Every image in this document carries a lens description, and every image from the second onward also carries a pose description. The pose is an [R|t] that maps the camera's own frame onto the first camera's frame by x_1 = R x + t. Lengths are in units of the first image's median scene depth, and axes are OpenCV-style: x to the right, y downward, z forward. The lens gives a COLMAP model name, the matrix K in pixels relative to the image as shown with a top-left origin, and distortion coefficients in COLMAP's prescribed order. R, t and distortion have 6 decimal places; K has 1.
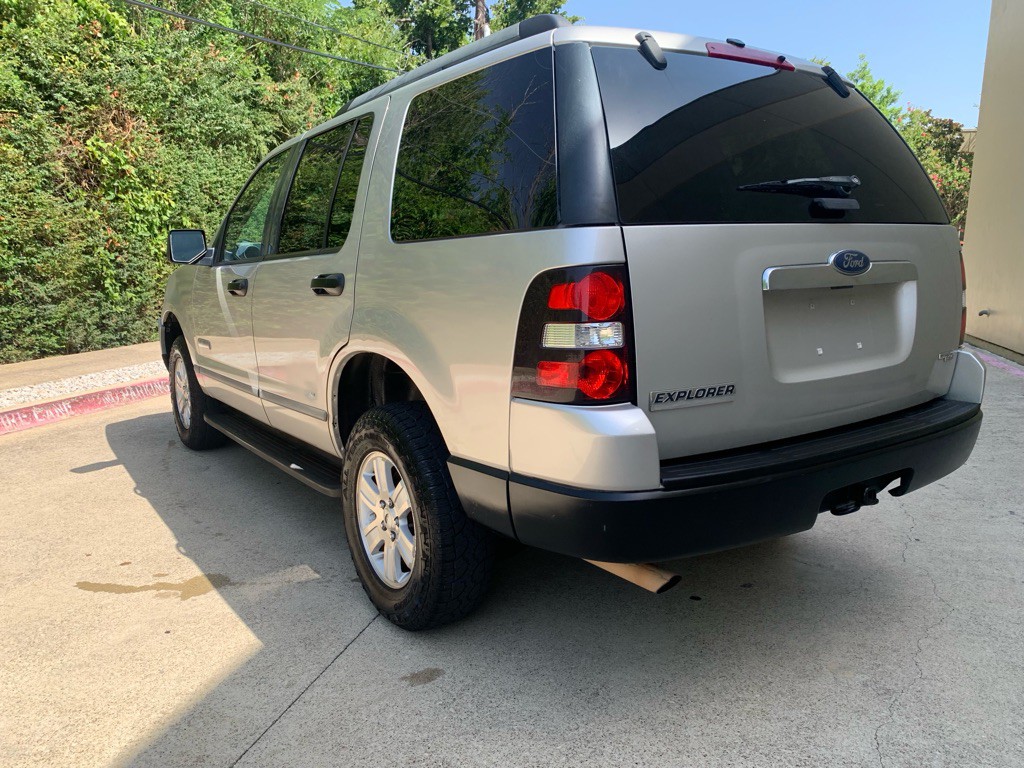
lens RADIAL K [[769.2, 0, 516.4], [0, 769.2, 387.6], [0, 0, 1]] dist [-0.001966, 0.006140]
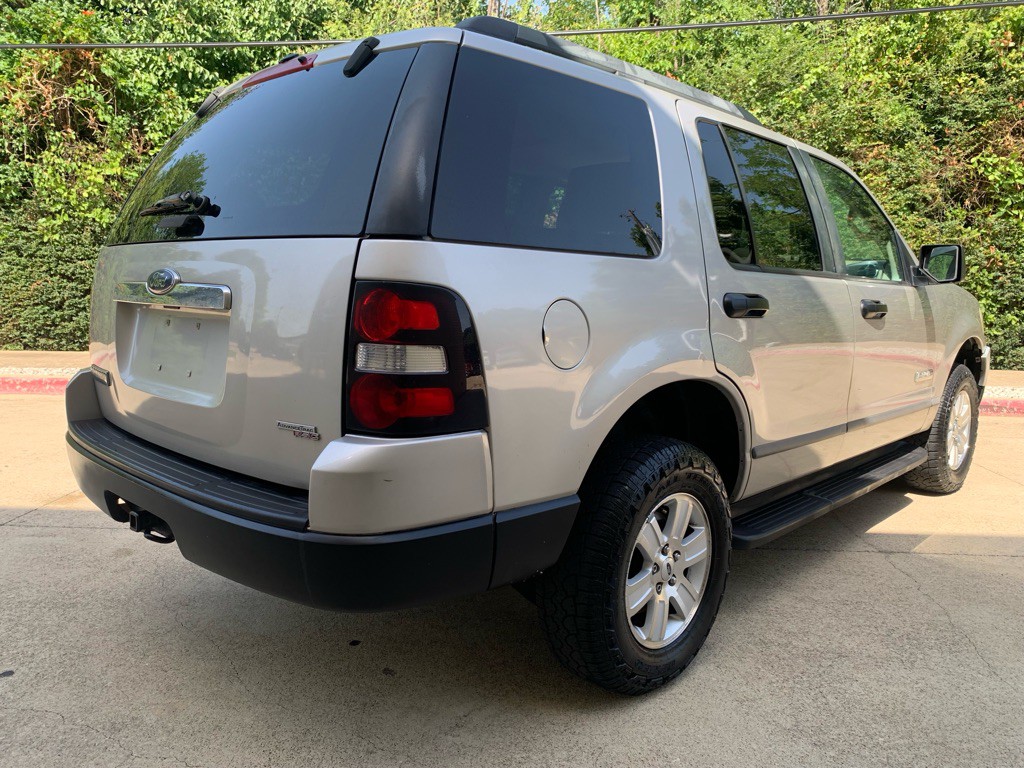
lens RADIAL K [[769.2, 0, 516.4], [0, 769.2, 387.6], [0, 0, 1]] dist [-0.001966, 0.006140]
pose [[0.234223, 0.164964, -0.958085, 0.262830], [-0.182870, 0.975383, 0.123236, -0.044386], [0.954829, 0.146341, 0.258624, 0.206235]]
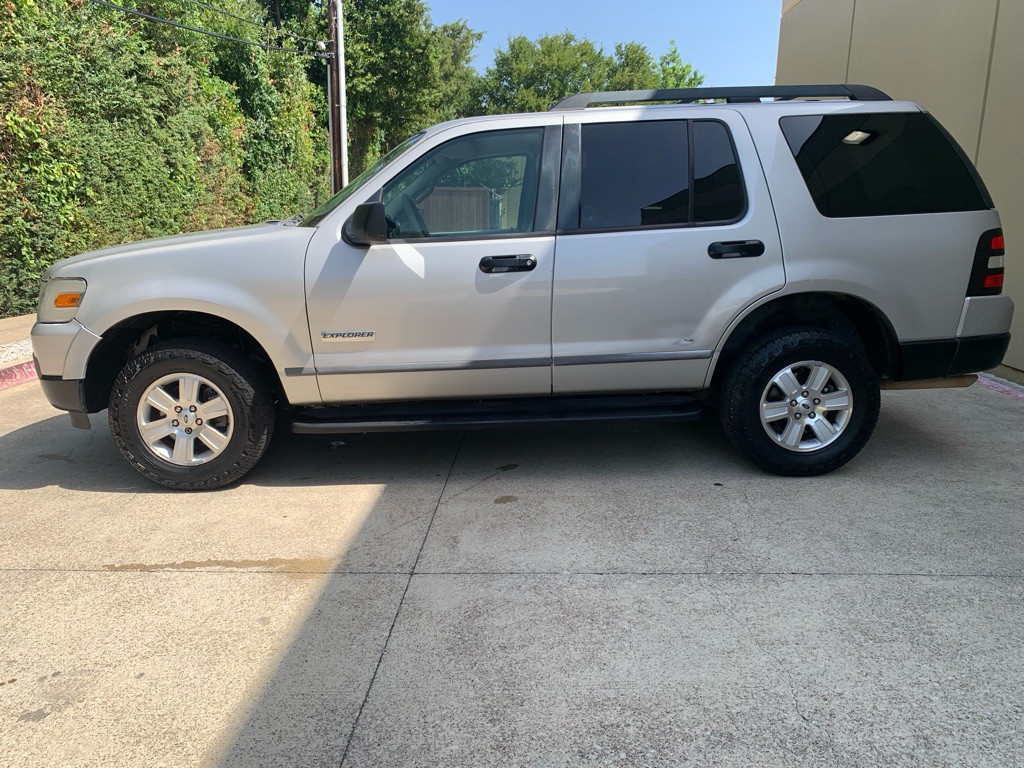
lens RADIAL K [[769.2, 0, 516.4], [0, 769.2, 387.6], [0, 0, 1]] dist [-0.001966, 0.006140]
pose [[0.975633, -0.049839, 0.213675, -0.104221], [0.040528, 0.998037, 0.047743, 0.027503], [-0.215635, -0.037920, 0.975738, -0.178642]]
